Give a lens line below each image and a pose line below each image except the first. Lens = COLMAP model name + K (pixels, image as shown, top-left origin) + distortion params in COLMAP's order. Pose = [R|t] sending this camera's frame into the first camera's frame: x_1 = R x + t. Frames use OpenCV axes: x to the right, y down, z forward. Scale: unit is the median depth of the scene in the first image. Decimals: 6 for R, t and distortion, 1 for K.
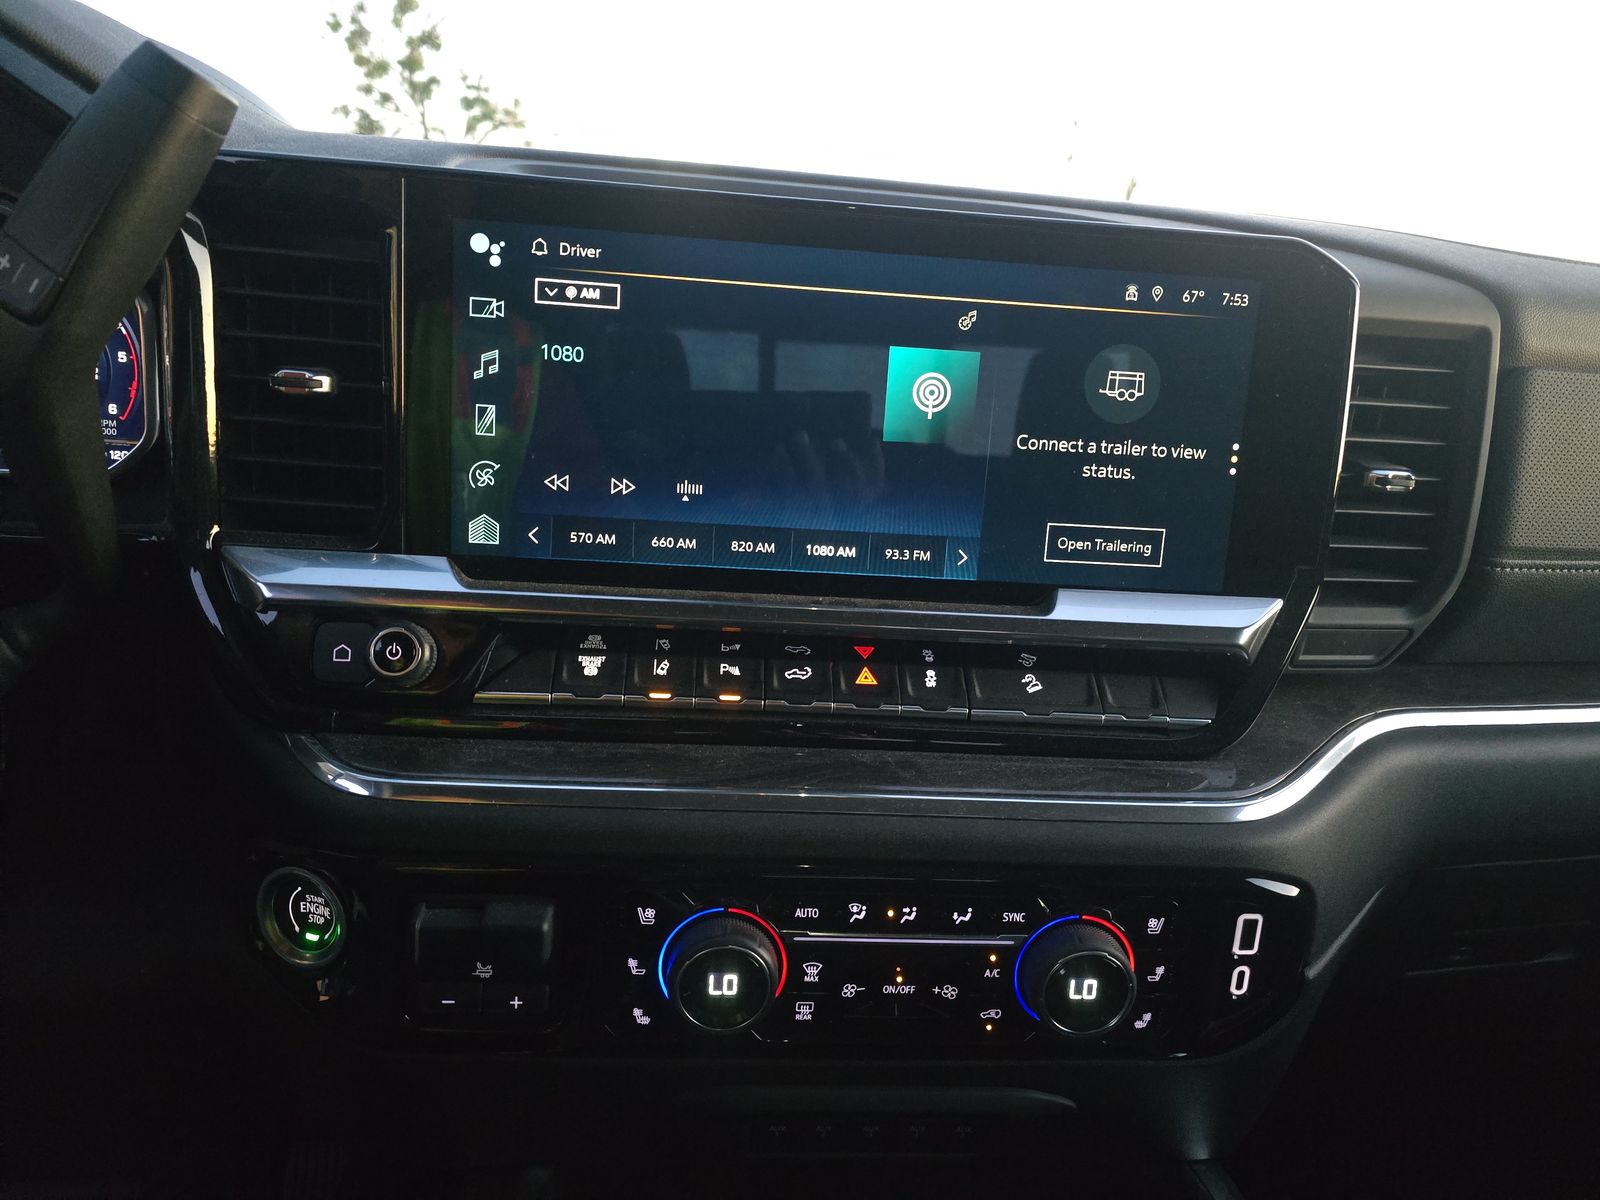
lens RADIAL K [[1088.3, 0, 800.0], [0, 1088.3, 600.0], [0, 0, 1]] dist [0.061338, -0.054325]
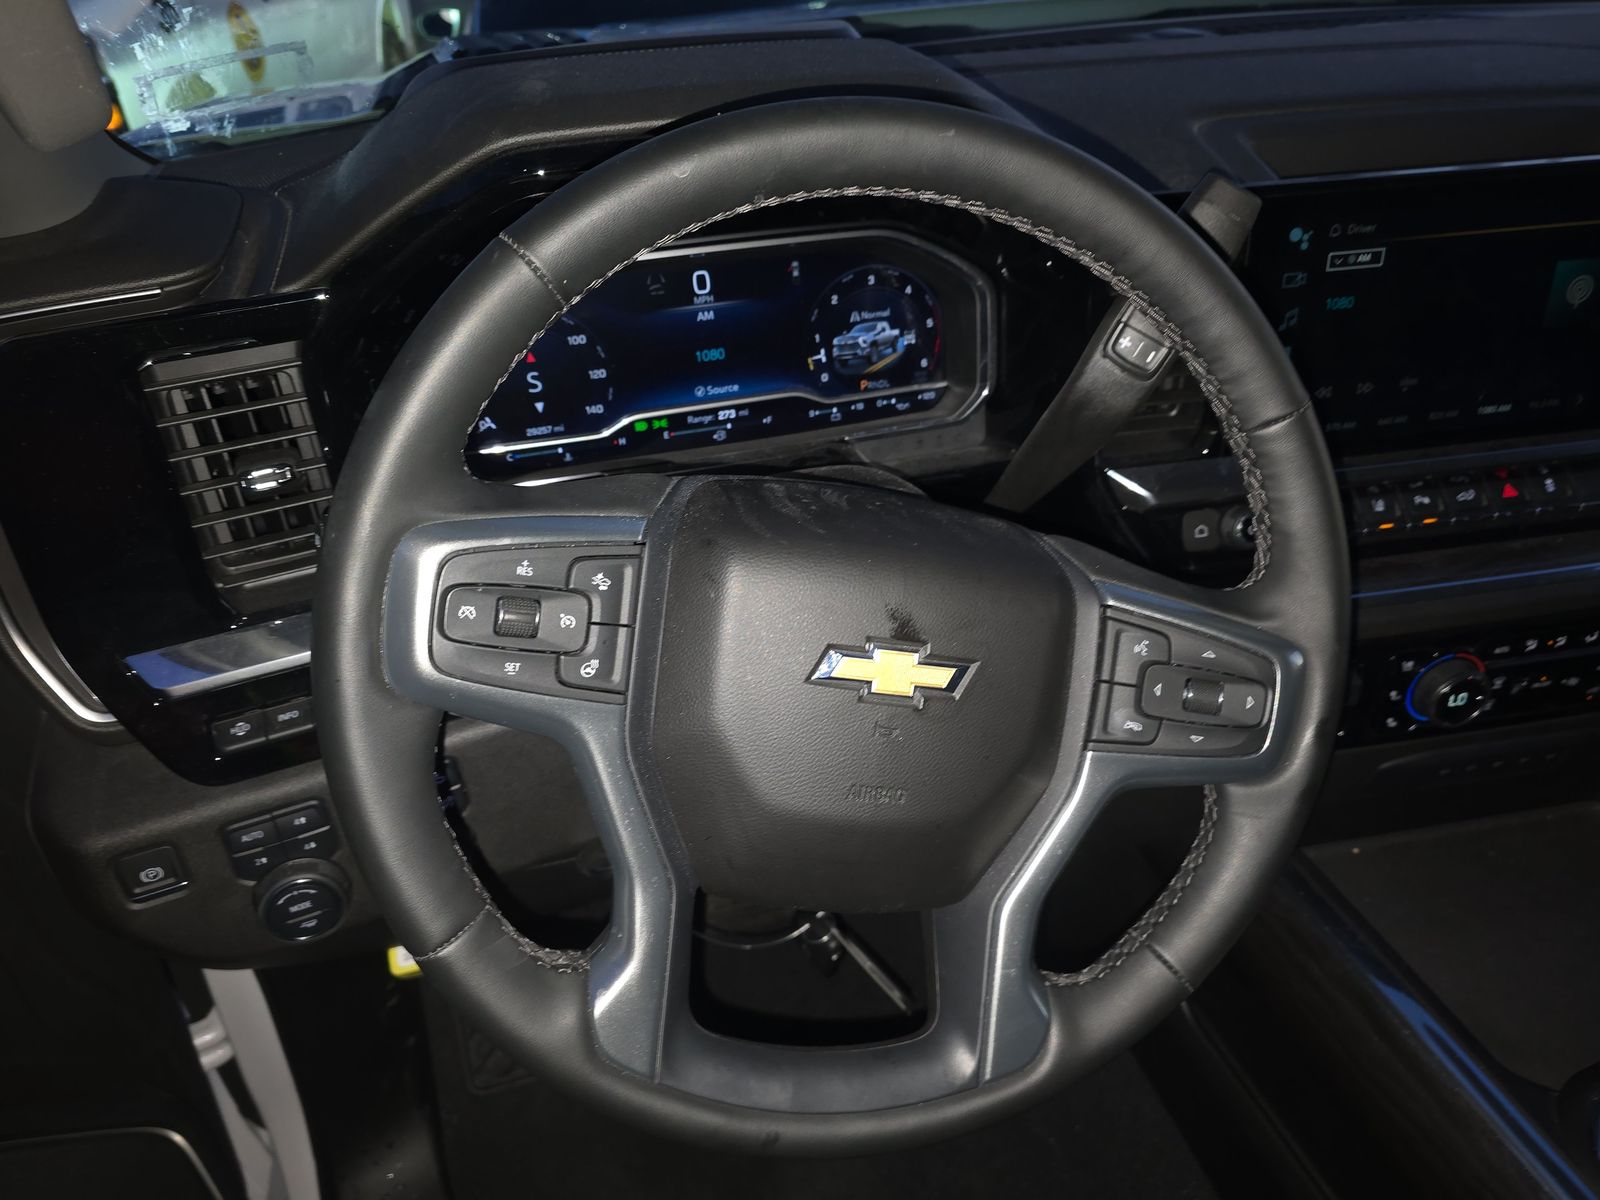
lens RADIAL K [[1088.3, 0, 800.0], [0, 1088.3, 600.0], [0, 0, 1]] dist [0.061338, -0.054325]
pose [[0.990505, -0.136592, 0.015590, -0.988616], [0.125134, 0.942713, 0.309248, -0.394843], [-0.056938, -0.304361, 0.950854, -0.434040]]
